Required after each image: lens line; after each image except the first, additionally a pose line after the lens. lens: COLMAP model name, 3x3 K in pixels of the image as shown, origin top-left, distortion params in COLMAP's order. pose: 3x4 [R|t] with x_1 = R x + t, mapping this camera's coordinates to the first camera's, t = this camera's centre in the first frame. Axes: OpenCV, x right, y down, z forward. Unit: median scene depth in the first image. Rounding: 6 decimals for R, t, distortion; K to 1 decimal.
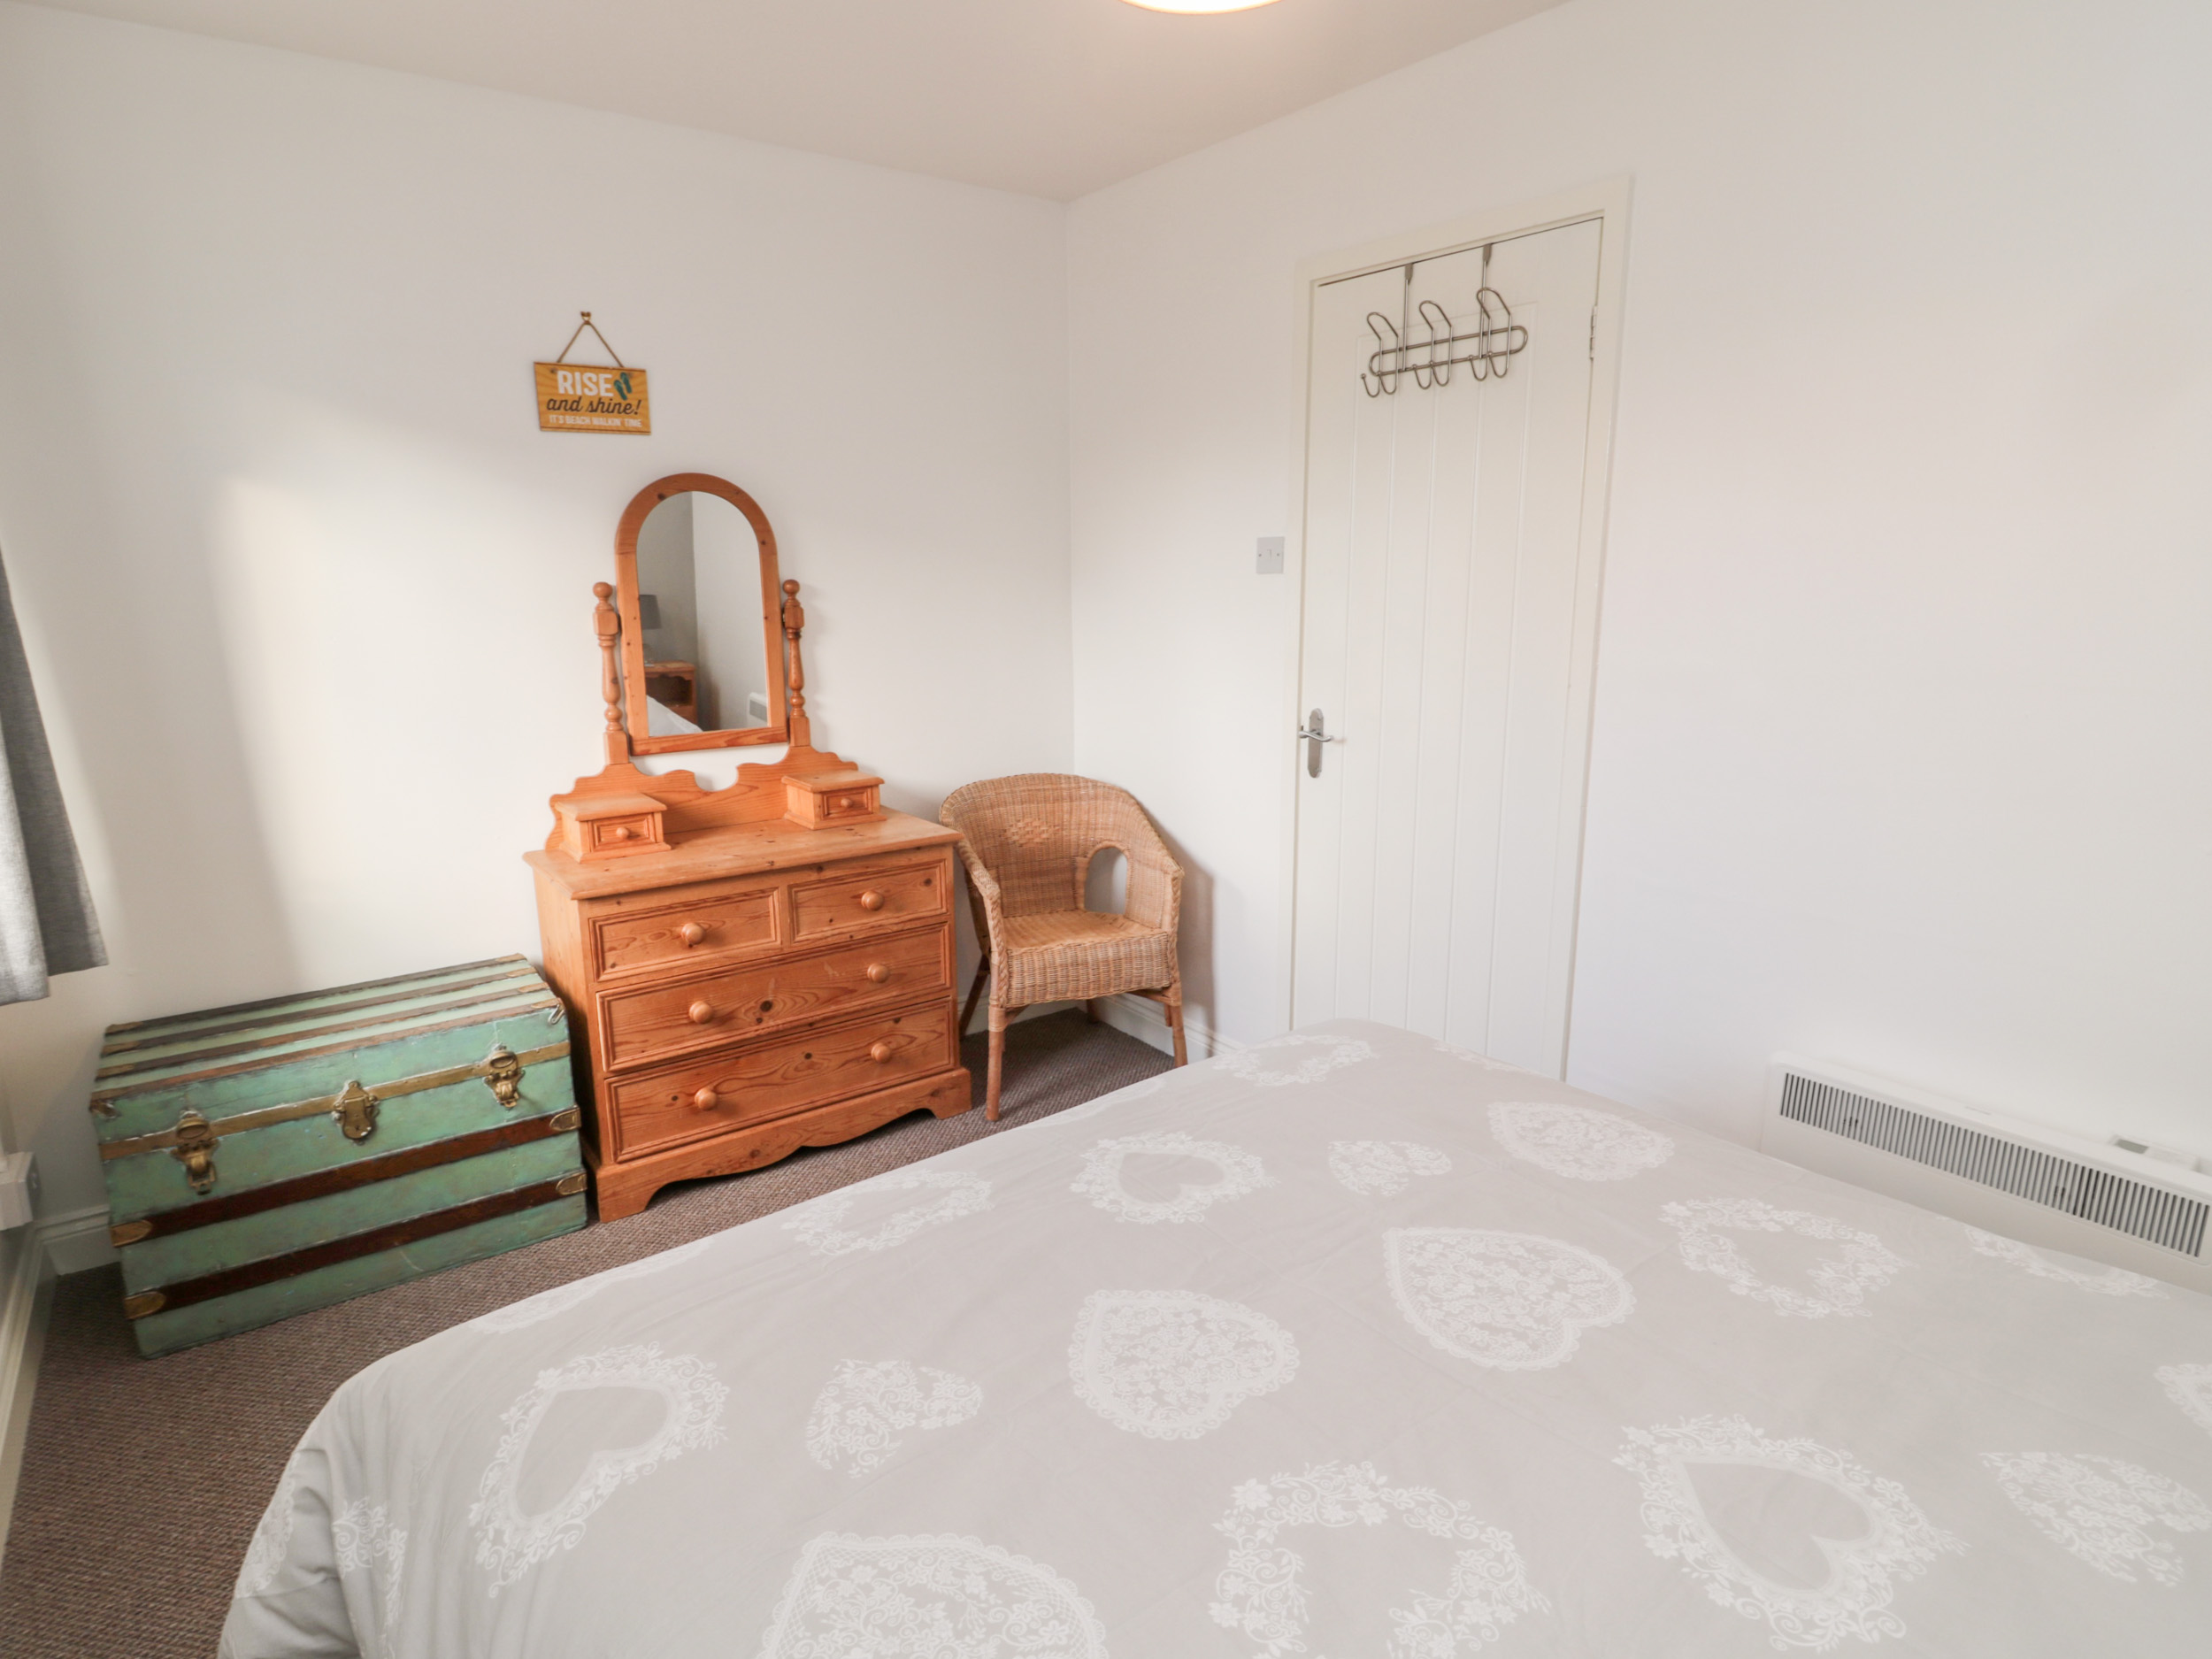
lens RADIAL K [[1186.2, 0, 1103.8], [0, 1186.2, 832.2], [0, 0, 1]] dist [-0.018297, -0.009515]
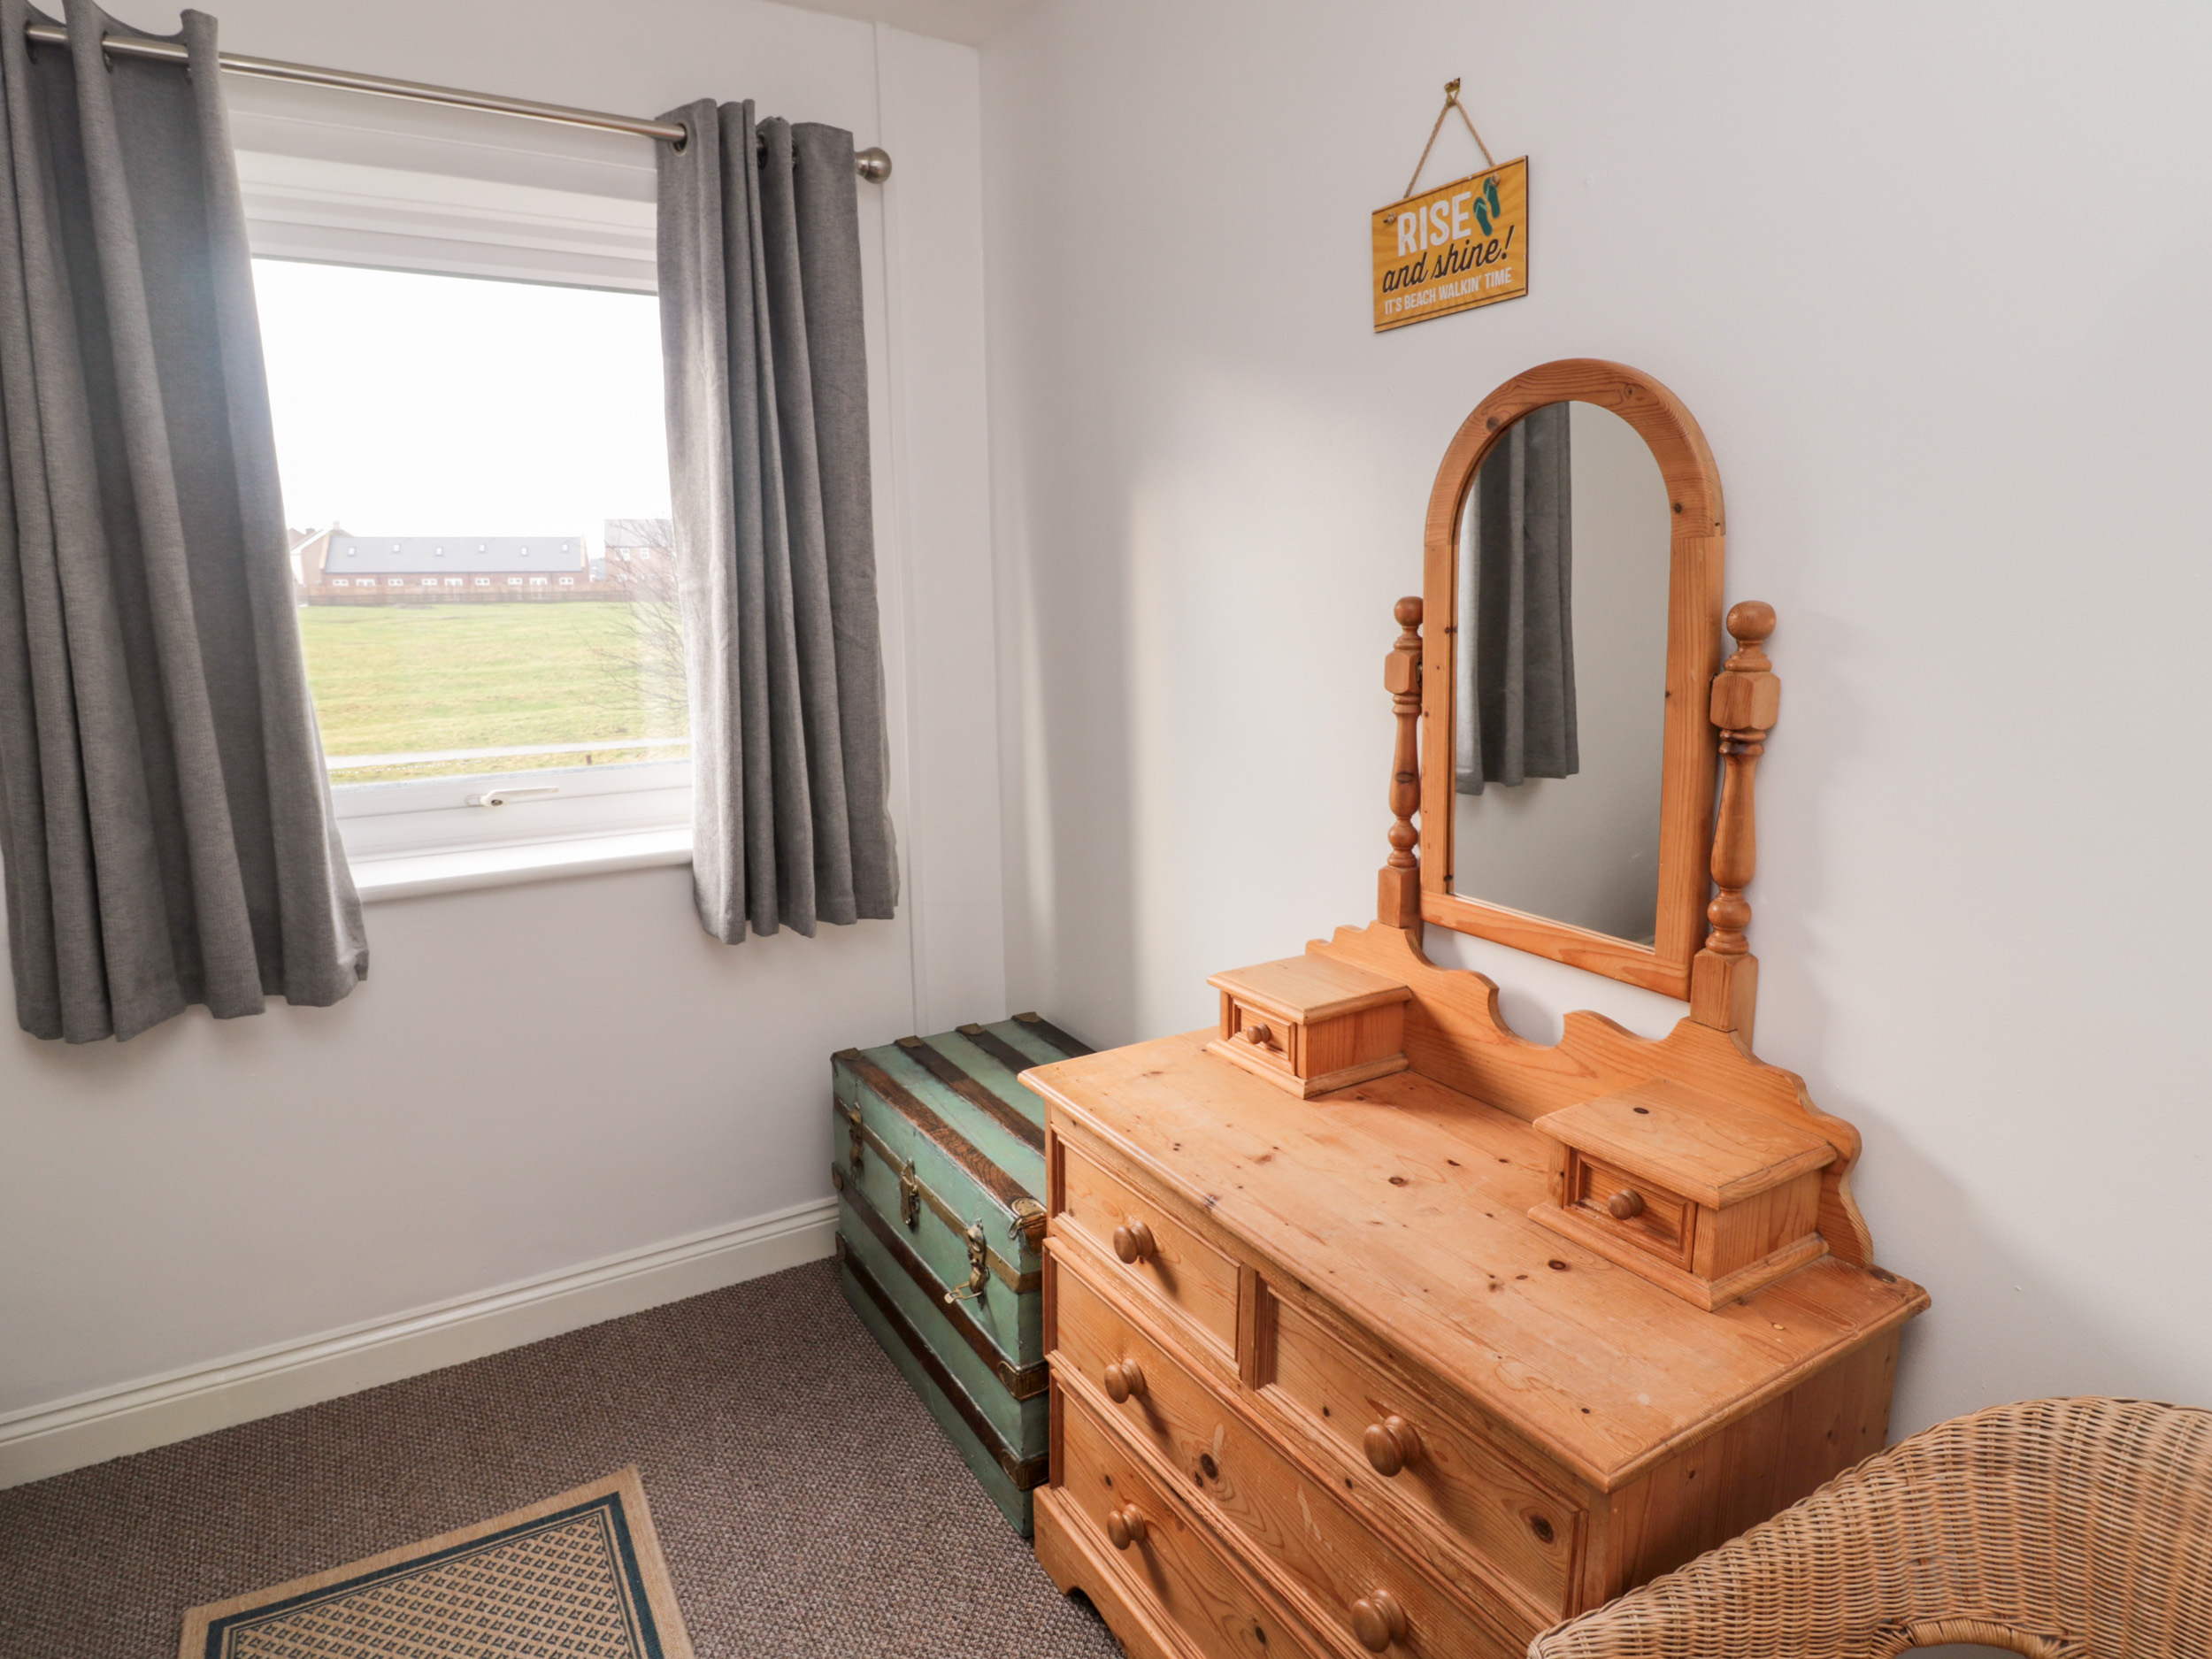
lens RADIAL K [[1278.4, 0, 1114.9], [0, 1278.4, 817.7], [0, 0, 1]] dist [-0.004258, 0.000007]
pose [[-0.070745, 0.179882, -0.981141, 0.181595], [-0.229667, 0.954242, 0.191510, -0.199929], [0.970695, 0.238884, -0.026195, 0.926558]]
